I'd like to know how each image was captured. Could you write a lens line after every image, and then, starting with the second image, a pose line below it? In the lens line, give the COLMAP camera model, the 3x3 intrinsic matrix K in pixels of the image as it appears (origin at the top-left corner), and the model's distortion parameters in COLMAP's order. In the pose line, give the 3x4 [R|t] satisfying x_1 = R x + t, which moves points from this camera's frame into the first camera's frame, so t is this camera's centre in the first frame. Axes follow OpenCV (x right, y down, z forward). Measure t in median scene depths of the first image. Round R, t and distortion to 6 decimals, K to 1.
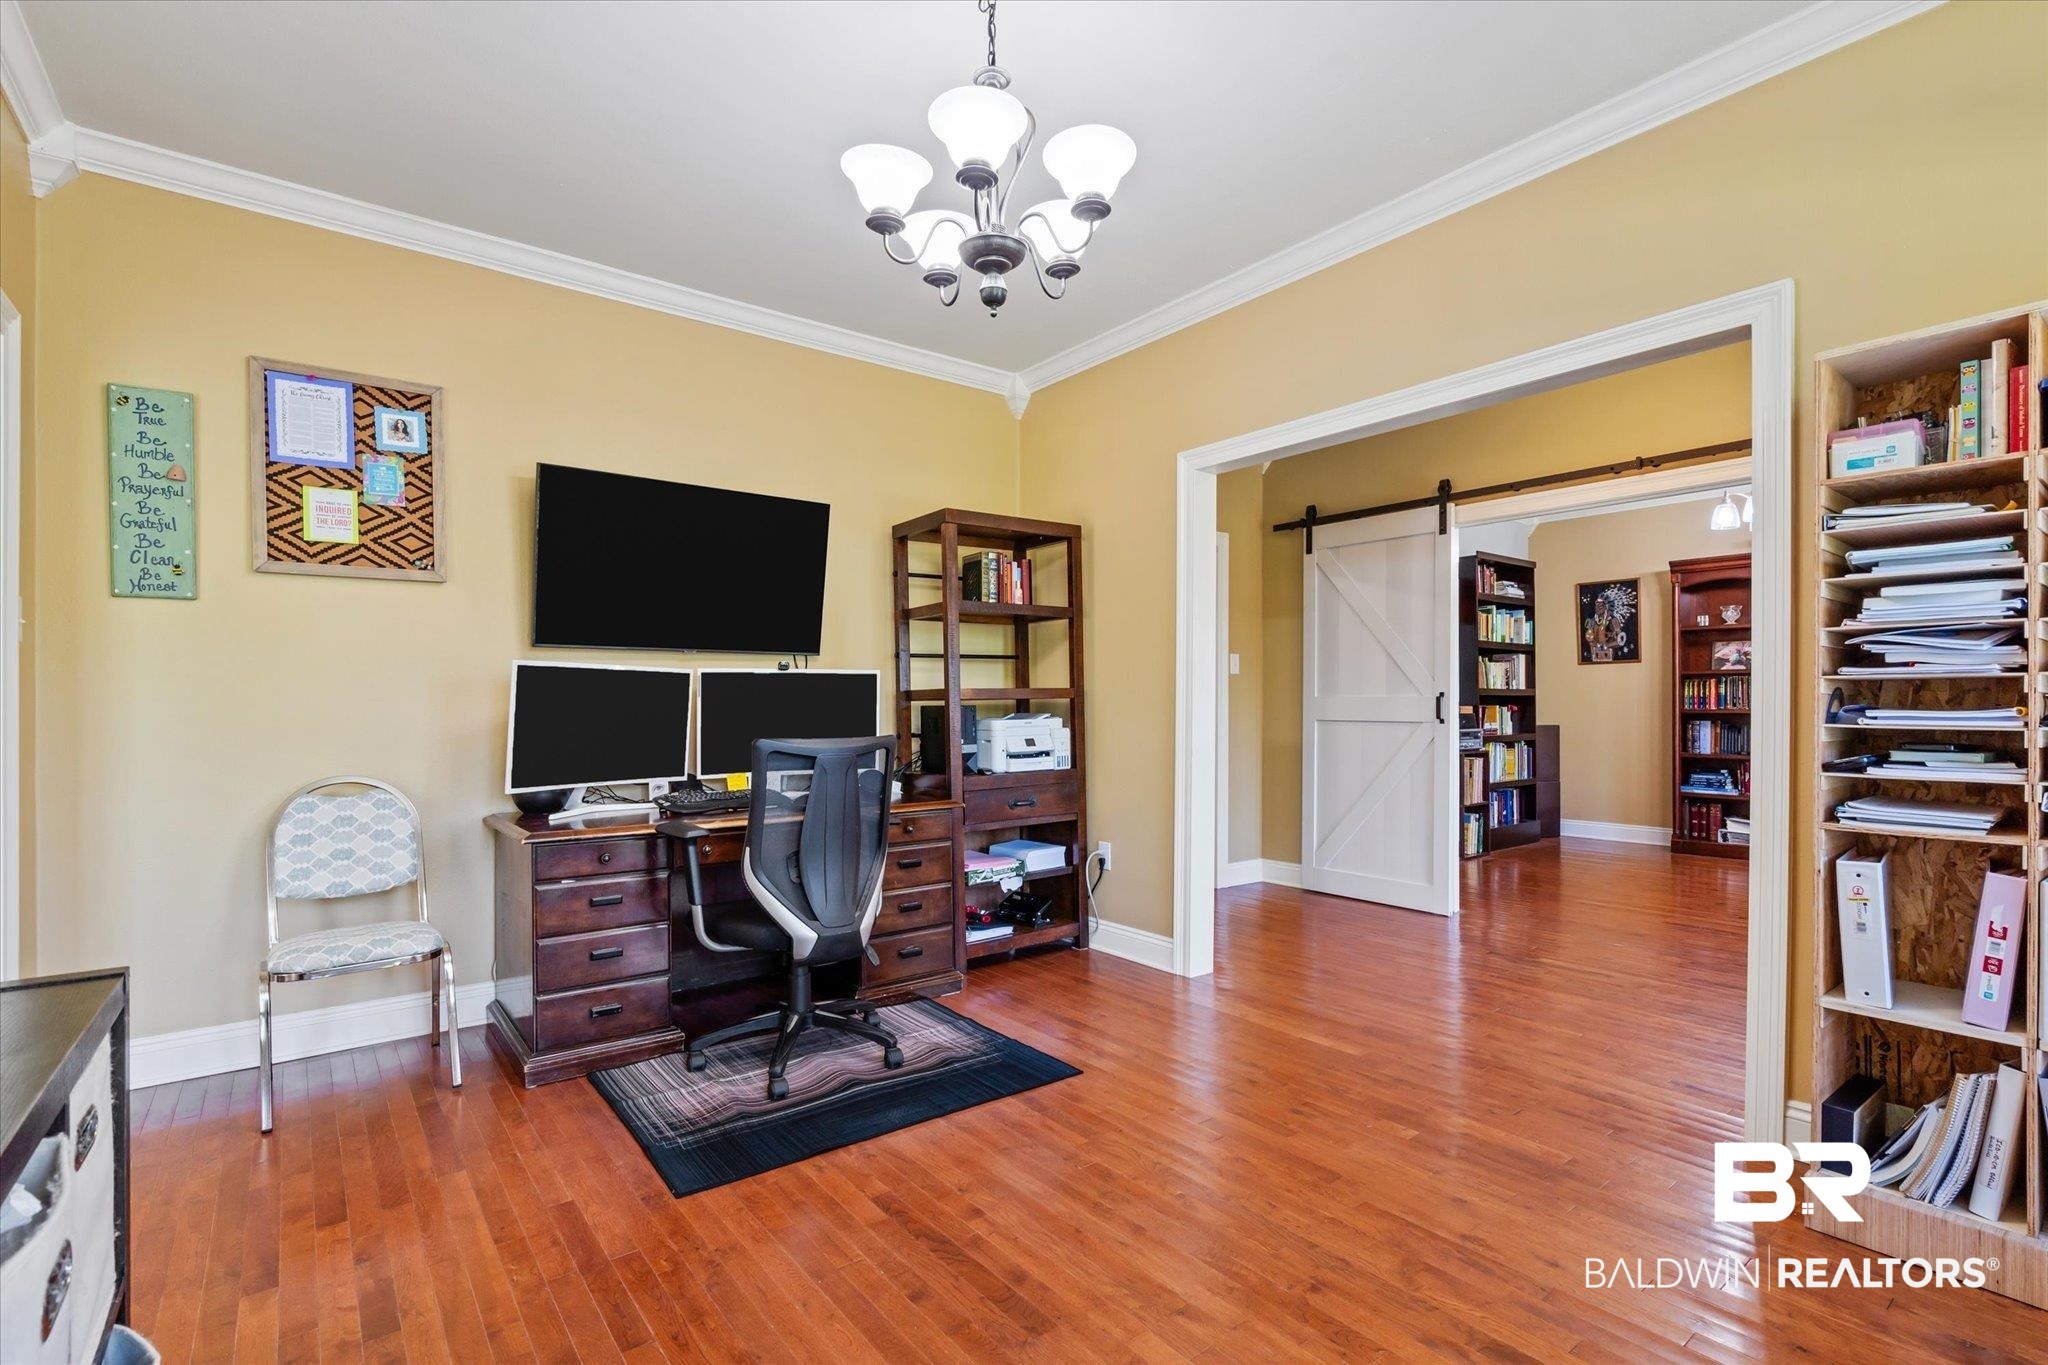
lens RADIAL K [[945.0, 0, 1022.0], [0, 945.0, 689.4], [0, 0, 1]] dist [0.002534, 0.000337]
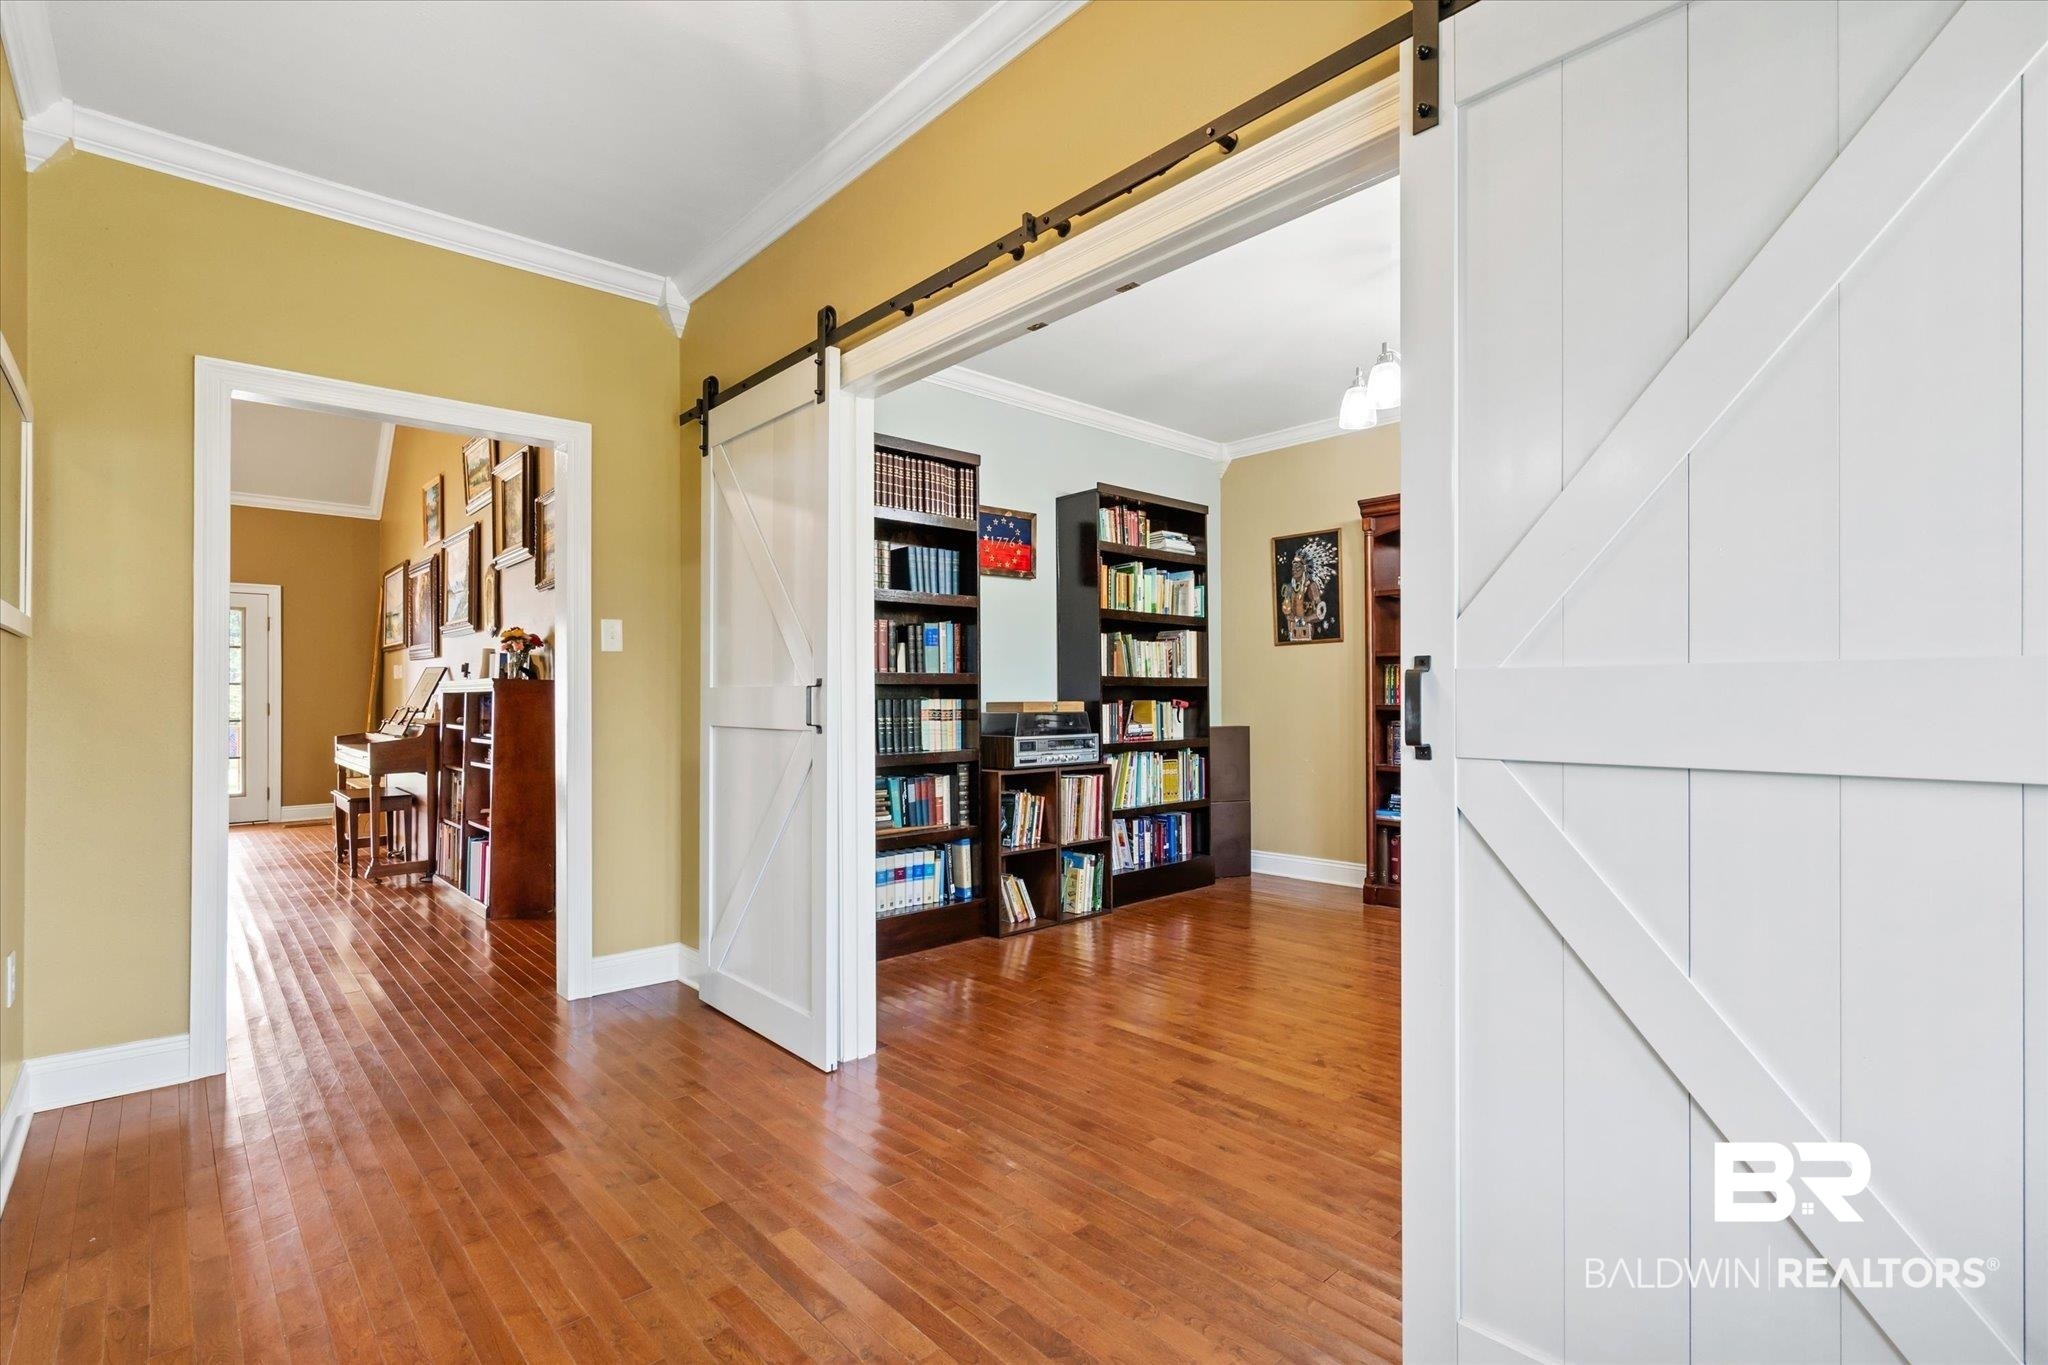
lens RADIAL K [[945.0, 0, 1025.5], [0, 945.0, 688.9], [0, 0, 1]] dist [0.002534, 0.000337]
pose [[0.996693, 0.000588, 0.081257, 0.342187], [-0.001417, 0.999947, 0.010150, 0.000927], [-0.081246, -0.010231, 0.996642, 0.276873]]
